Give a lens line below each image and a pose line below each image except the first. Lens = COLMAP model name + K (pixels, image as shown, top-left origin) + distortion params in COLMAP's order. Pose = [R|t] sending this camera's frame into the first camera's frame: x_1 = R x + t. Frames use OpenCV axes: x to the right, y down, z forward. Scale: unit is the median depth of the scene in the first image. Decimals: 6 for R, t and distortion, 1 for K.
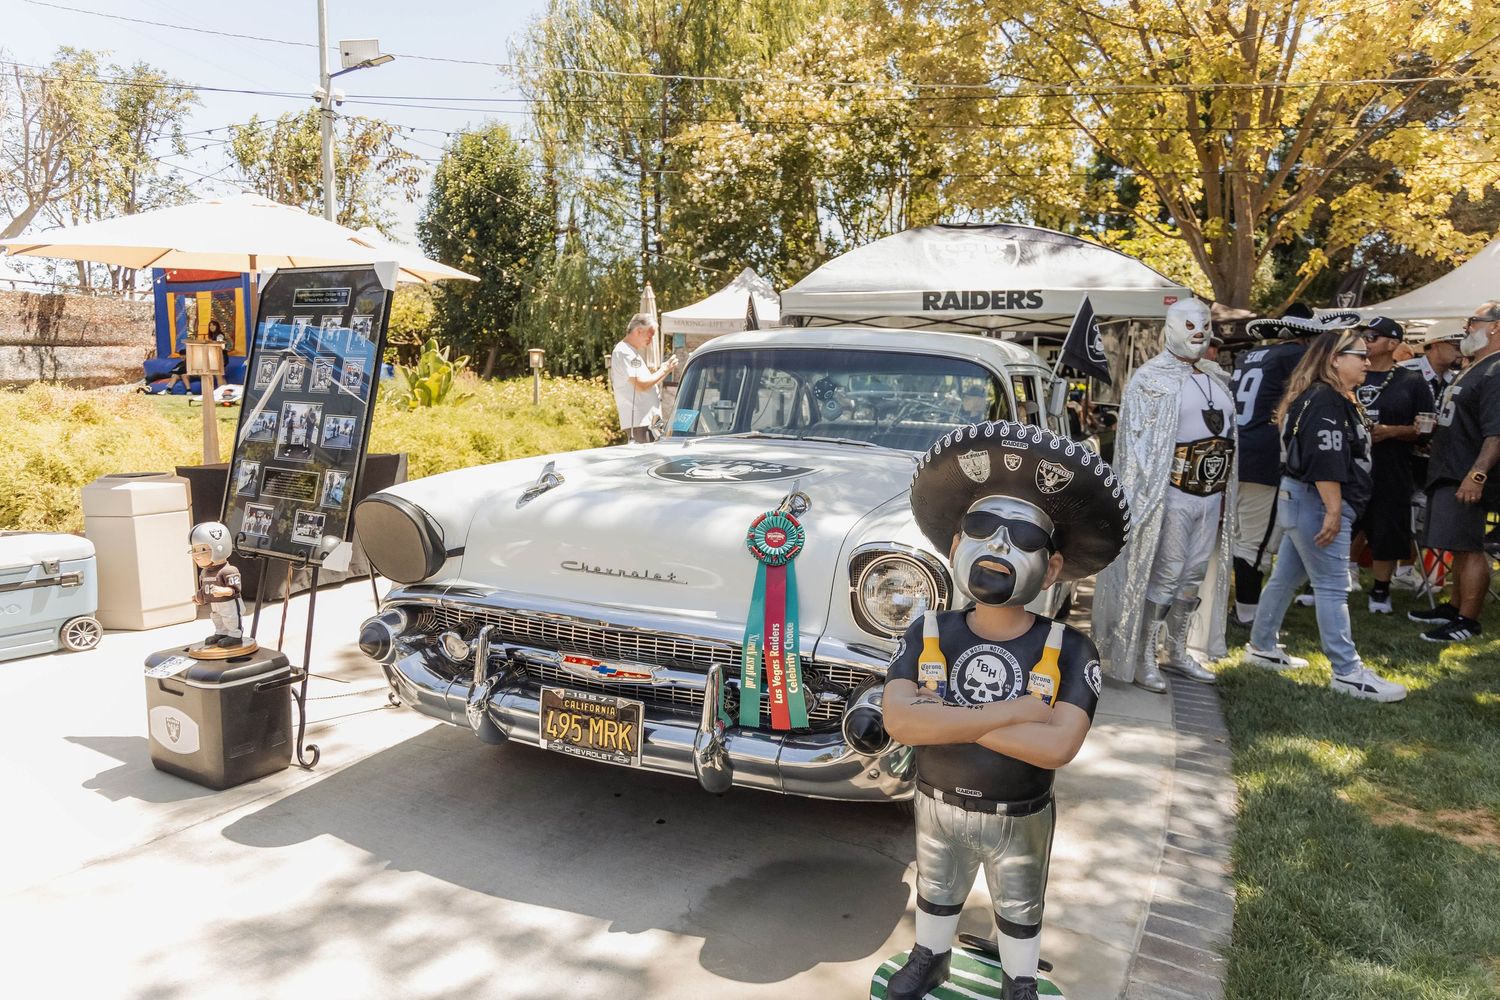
lens RADIAL K [[1005.9, 0, 762.0], [0, 1005.9, 500.7], [0, 0, 1]] dist [-0.010621, 0.006116]
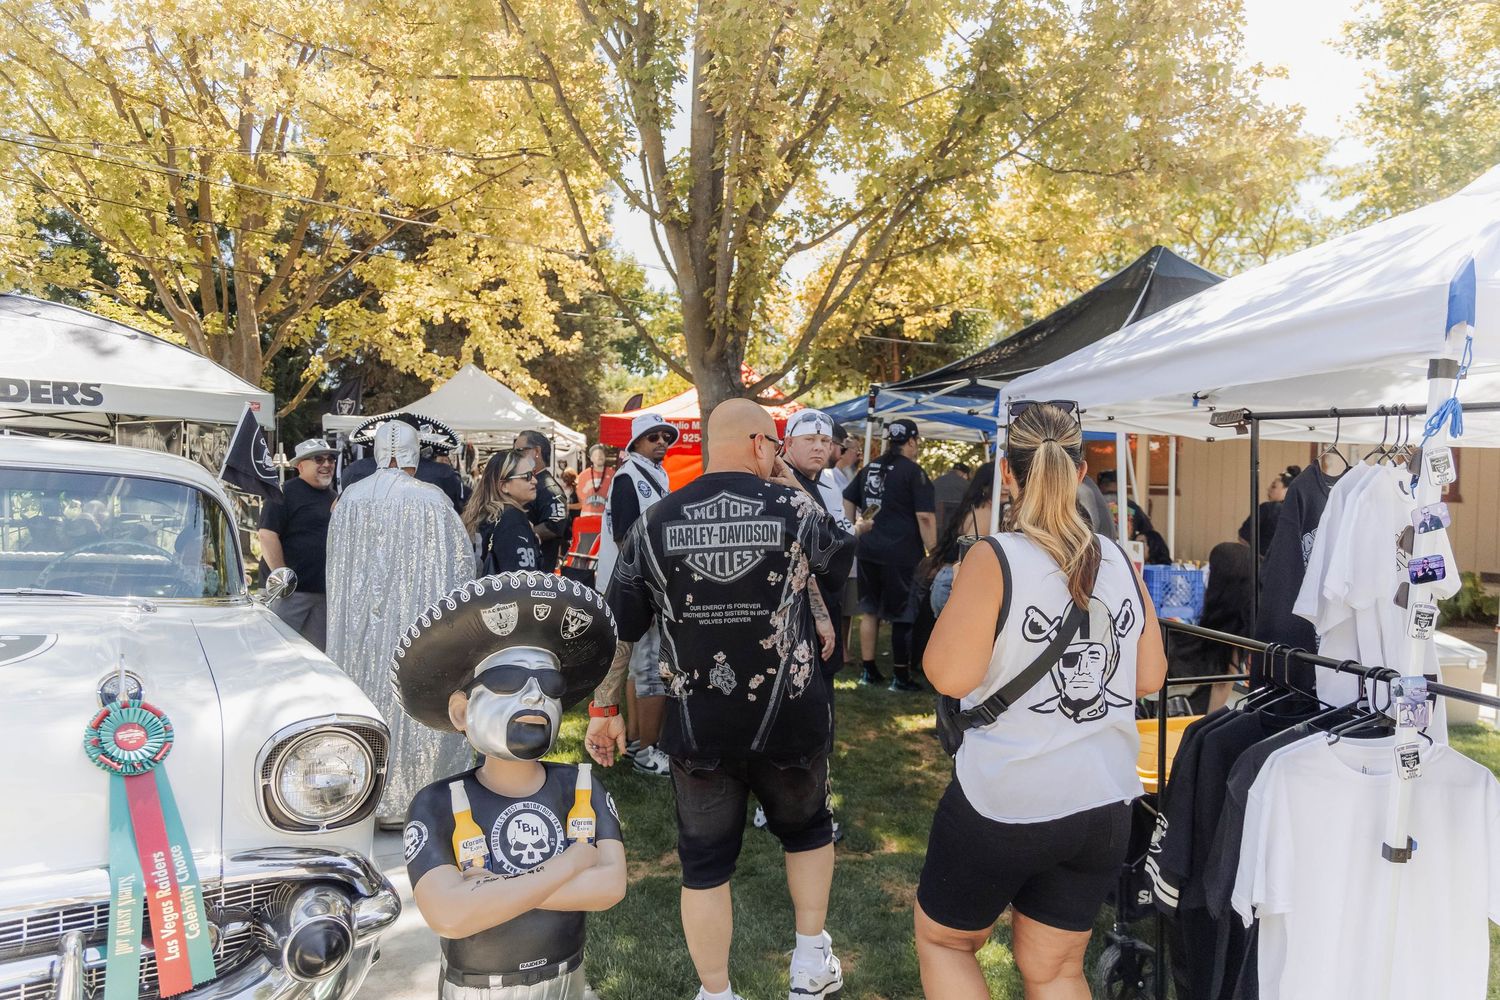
lens RADIAL K [[1042.1, 0, 751.9], [0, 1042.1, 502.8], [0, 0, 1]] dist [0.028582, -0.008533]
pose [[0.584629, -0.013219, 0.811193, -0.119086], [0.088641, 0.994922, -0.047671, -0.019815], [-0.806444, 0.099775, 0.582833, 0.053316]]
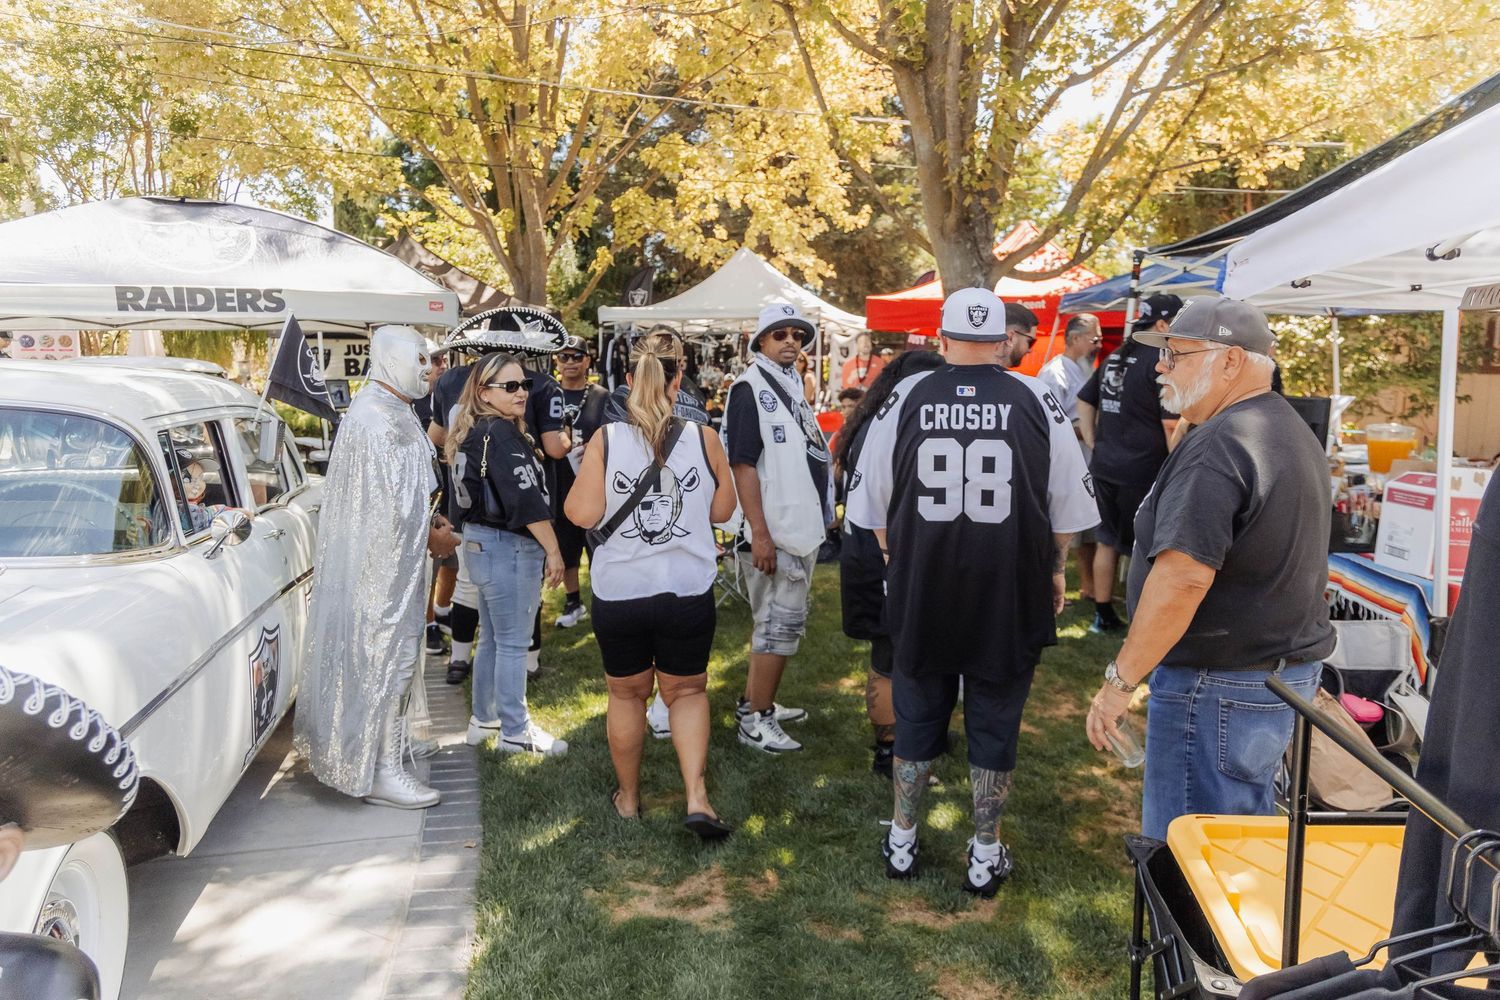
lens RADIAL K [[1042.1, 0, 763.6], [0, 1042.1, 504.8], [0, 0, 1]] dist [0.028582, -0.008533]
pose [[0.811902, -0.088079, 0.577111, 0.083030], [0.078448, 0.996048, 0.041655, -0.035688], [-0.578499, 0.011453, 0.815603, 0.055282]]
